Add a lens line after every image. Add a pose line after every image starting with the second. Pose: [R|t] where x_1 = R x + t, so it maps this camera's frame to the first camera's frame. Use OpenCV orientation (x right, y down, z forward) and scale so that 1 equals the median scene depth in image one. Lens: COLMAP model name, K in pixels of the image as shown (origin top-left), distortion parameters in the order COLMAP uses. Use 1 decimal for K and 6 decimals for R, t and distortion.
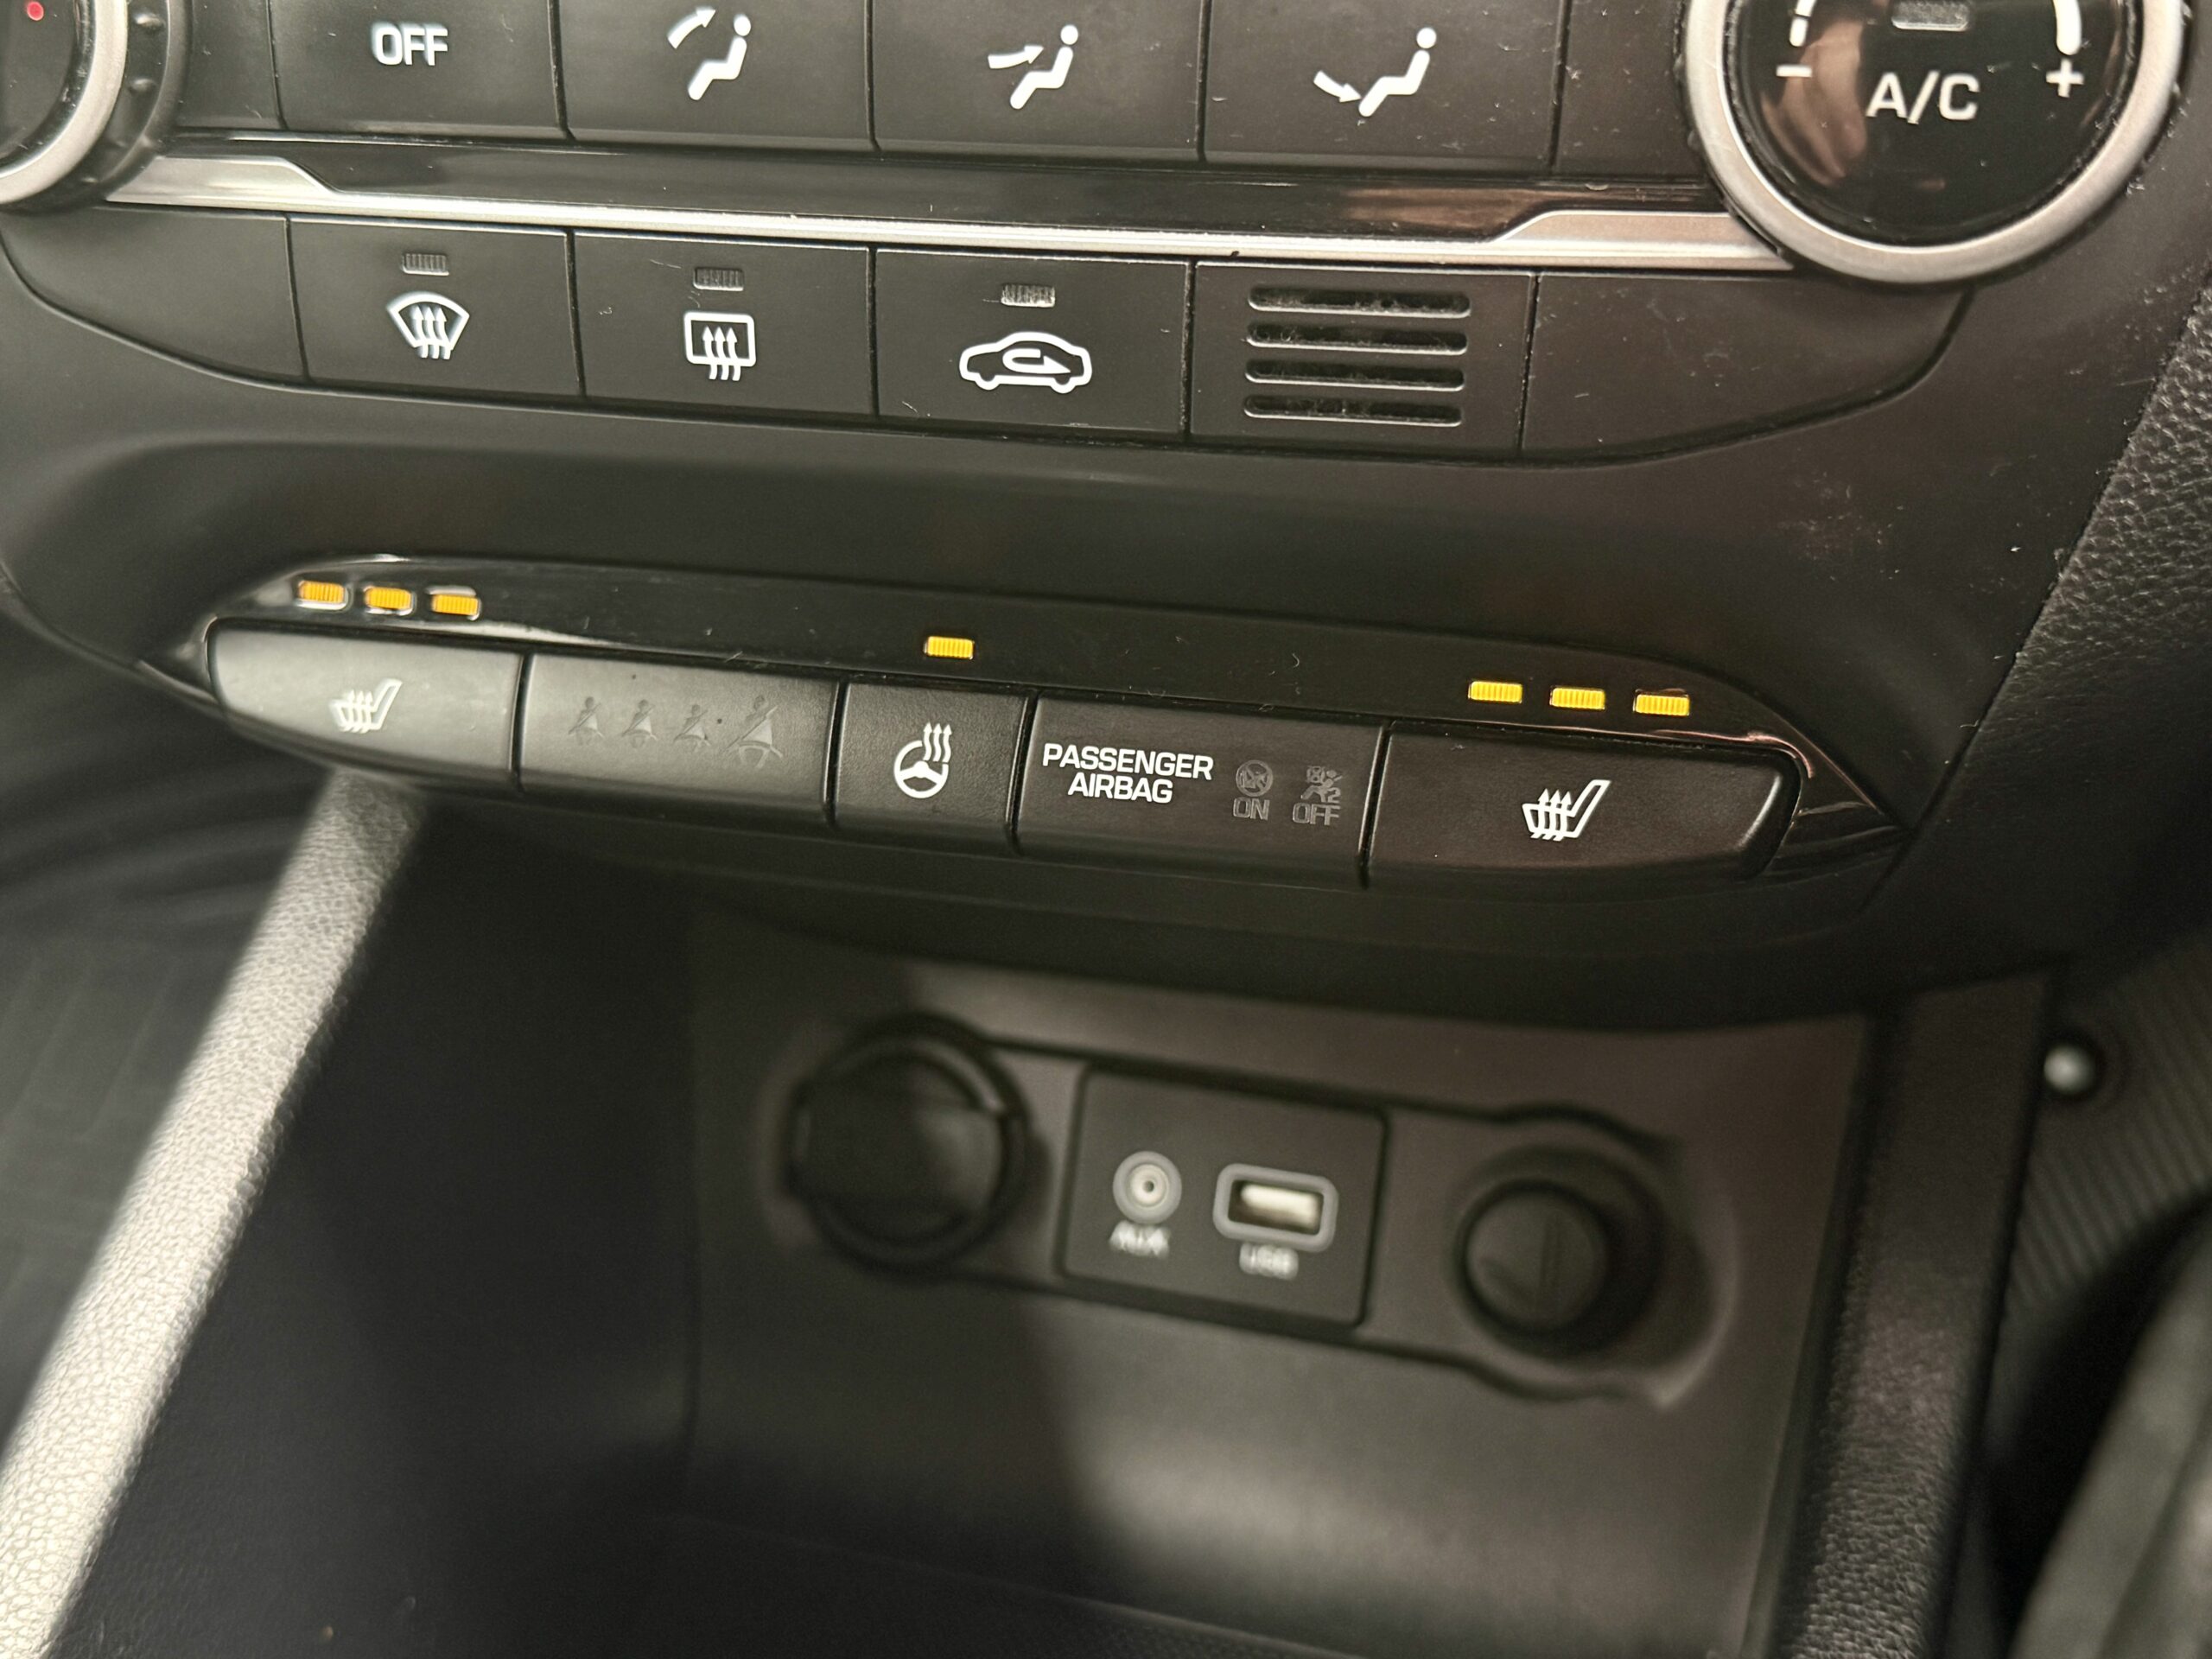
lens RADIAL K [[2624.1, 0, 1107.7], [0, 2624.1, 833.9], [0, 0, 1]] dist [0.038136, 0.000000]
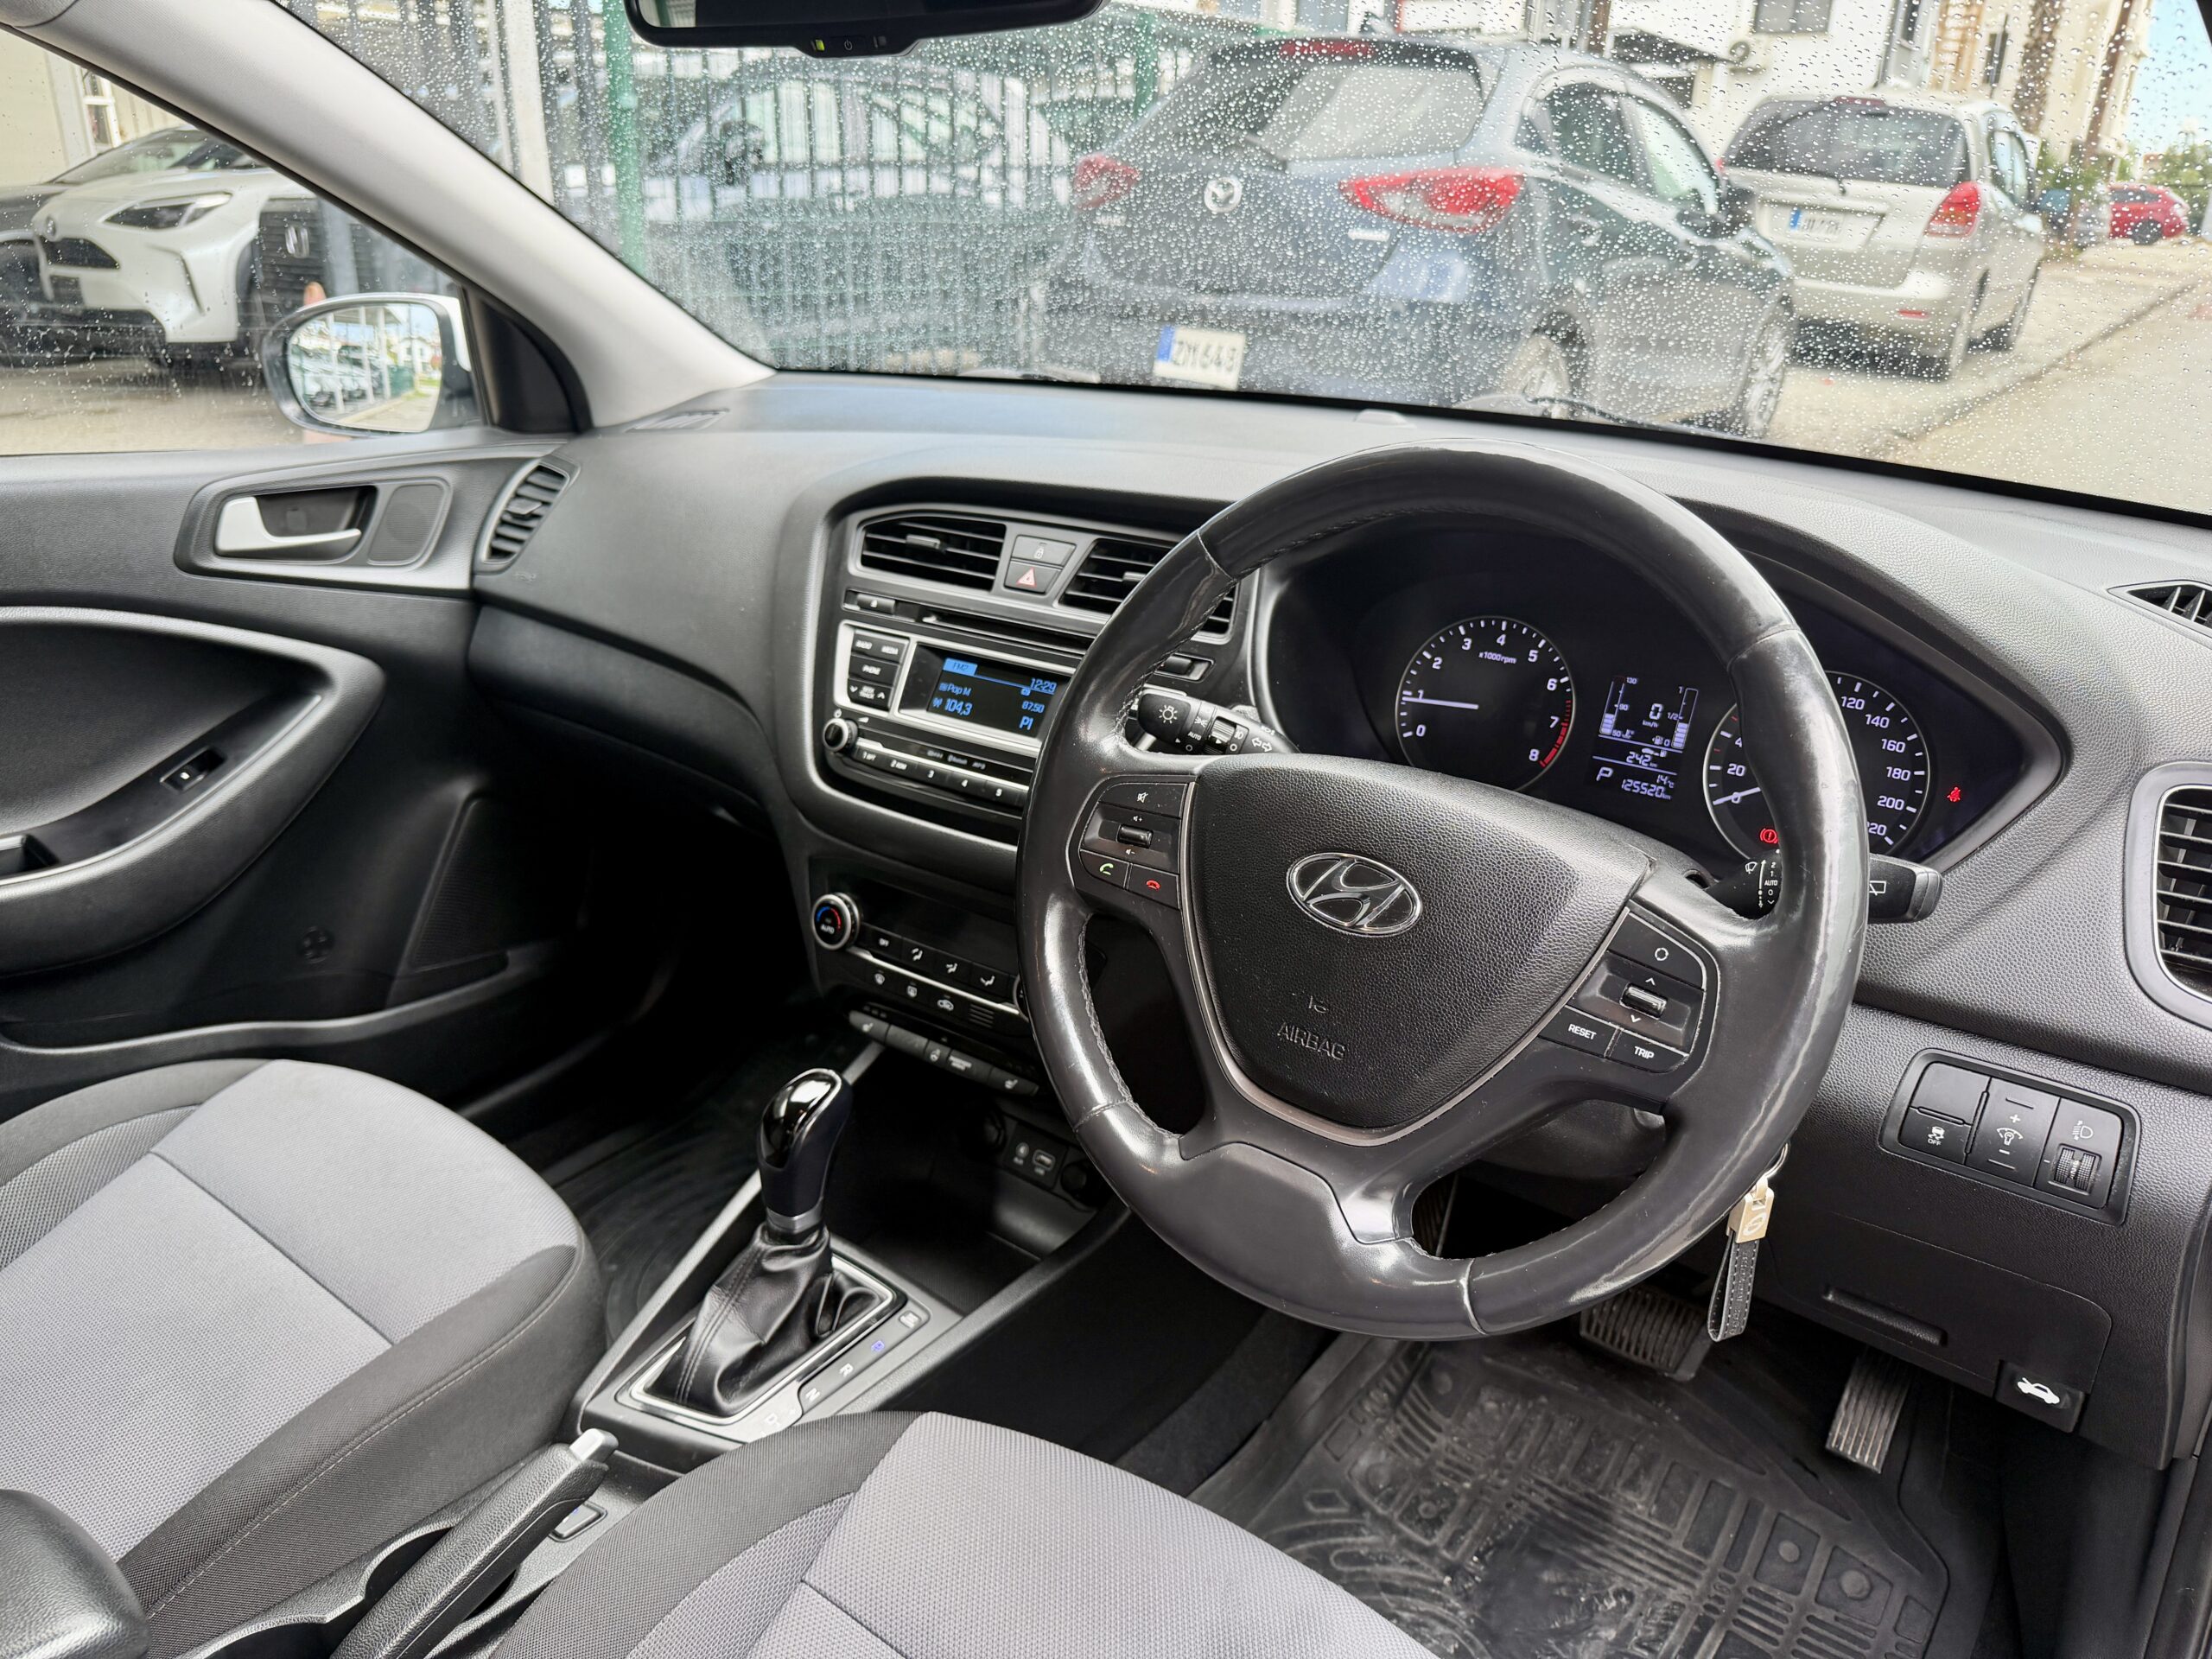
lens RADIAL K [[1418.8, 0, 1107.3], [0, 1418.8, 832.7], [0, 0, 1]] dist [-0.000506, -0.000015]
pose [[0.938234, 0.176886, -0.297369, 1.388673], [-0.219722, 0.968503, -0.117147, -0.263330], [0.267281, 0.175250, 0.947549, -2.531992]]
